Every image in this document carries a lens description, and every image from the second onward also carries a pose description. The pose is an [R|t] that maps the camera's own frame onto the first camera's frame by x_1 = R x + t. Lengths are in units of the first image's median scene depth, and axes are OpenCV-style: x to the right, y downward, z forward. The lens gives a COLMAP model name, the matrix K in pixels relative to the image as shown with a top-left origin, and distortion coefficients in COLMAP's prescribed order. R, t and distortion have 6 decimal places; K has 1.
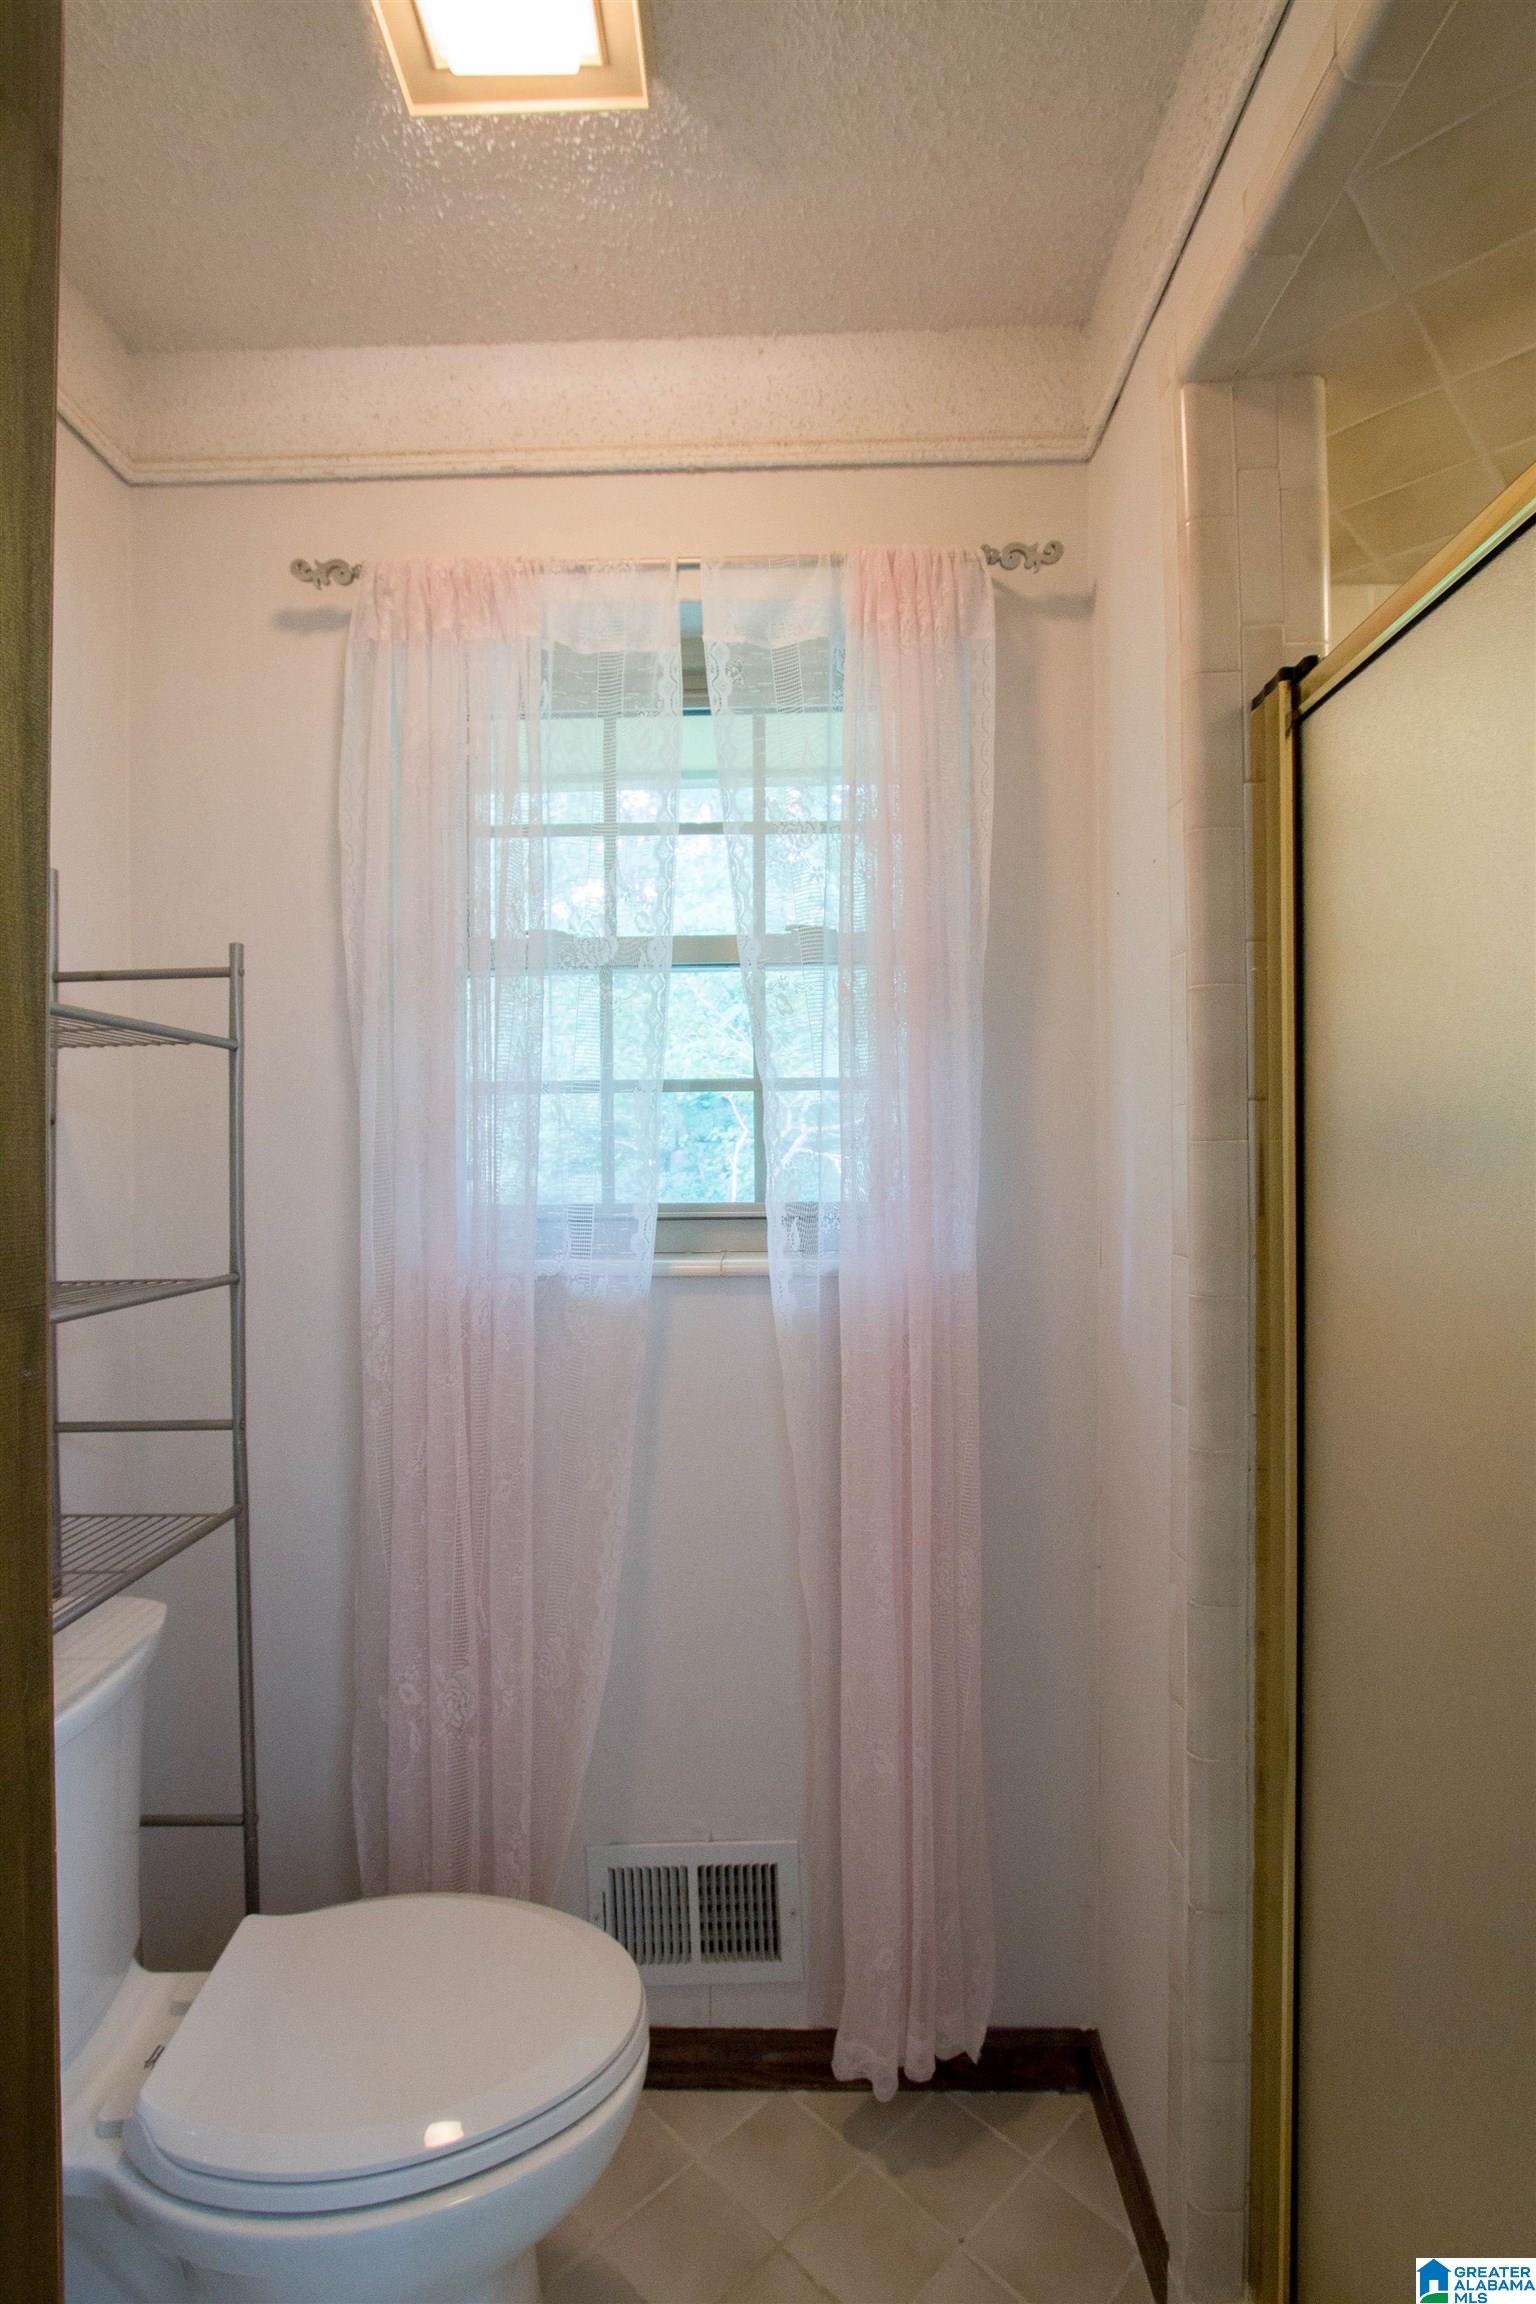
lens RADIAL K [[1088.3, 0, 766.3], [0, 1088.3, 1162.8], [0, 0, 1]] dist [-0.030621, 0.009143]
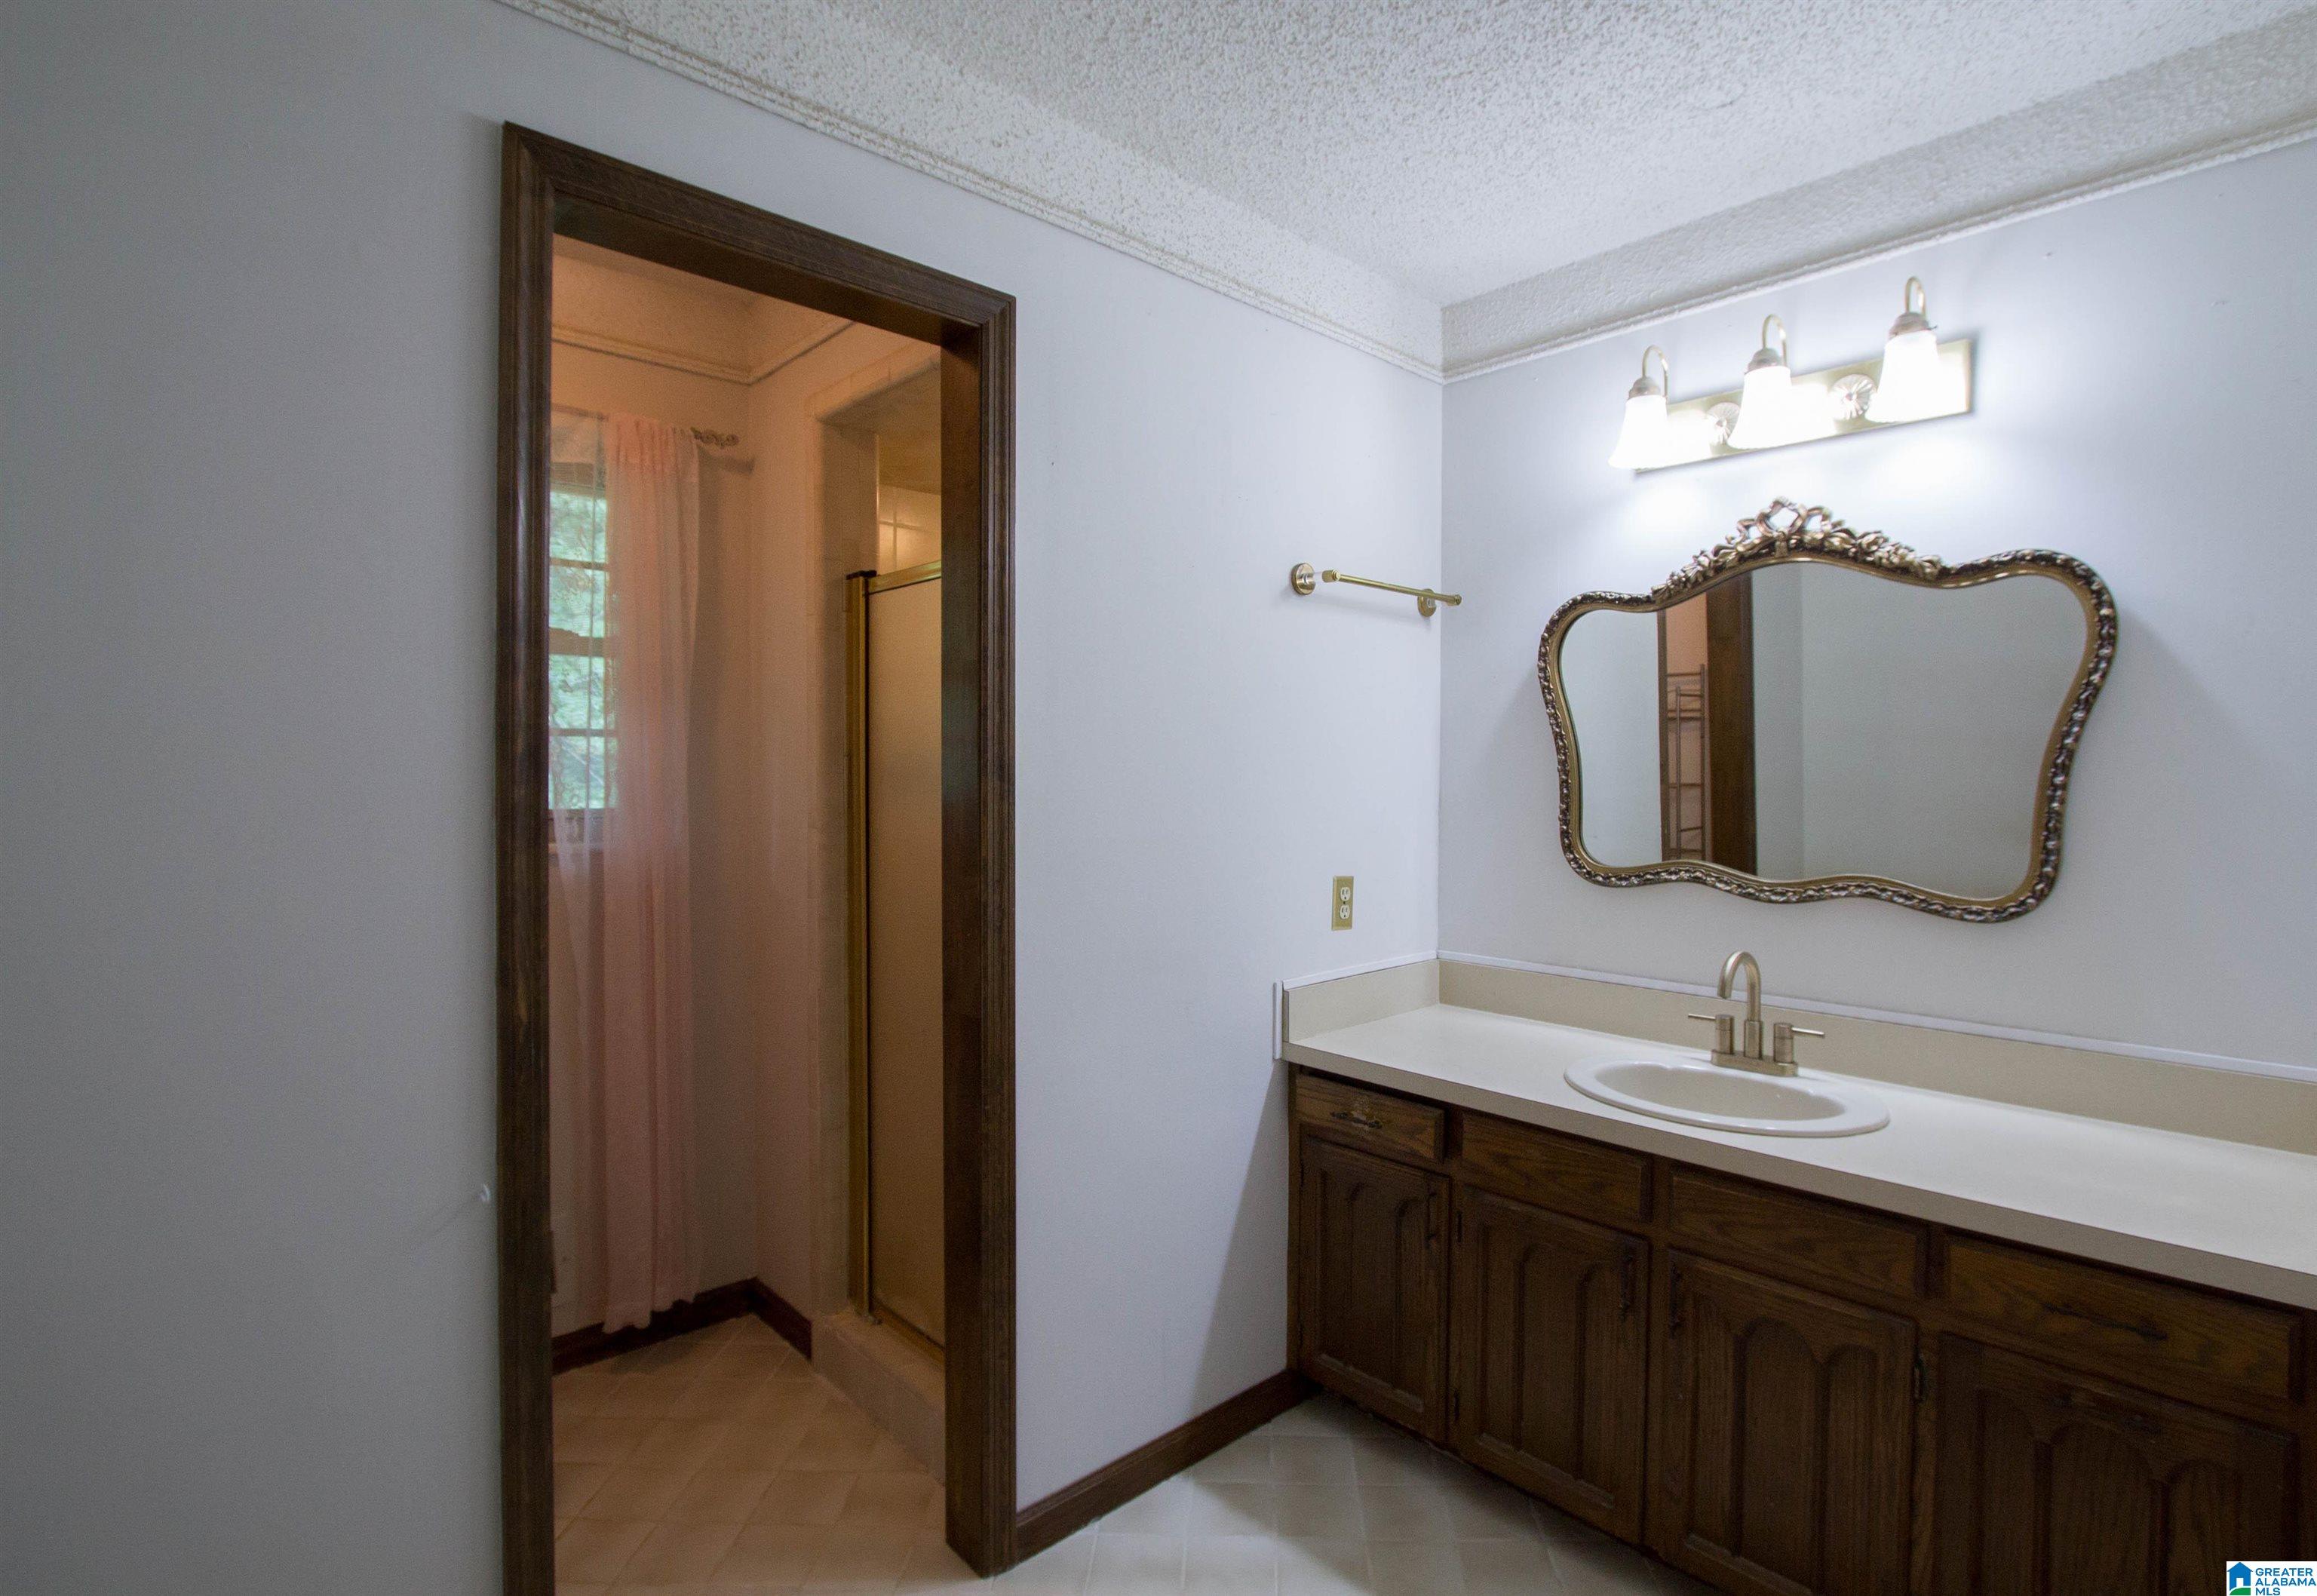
lens RADIAL K [[1131.4, 0, 1158.2], [0, 1131.4, 787.6], [0, 0, 1]] dist [-0.001493, -0.000115]
pose [[0.729546, -0.000789, 0.683931, -0.637630], [0.001082, 0.999999, -0.000001, 0.007380], [-0.683931, 0.000741, 0.729547, -1.074564]]
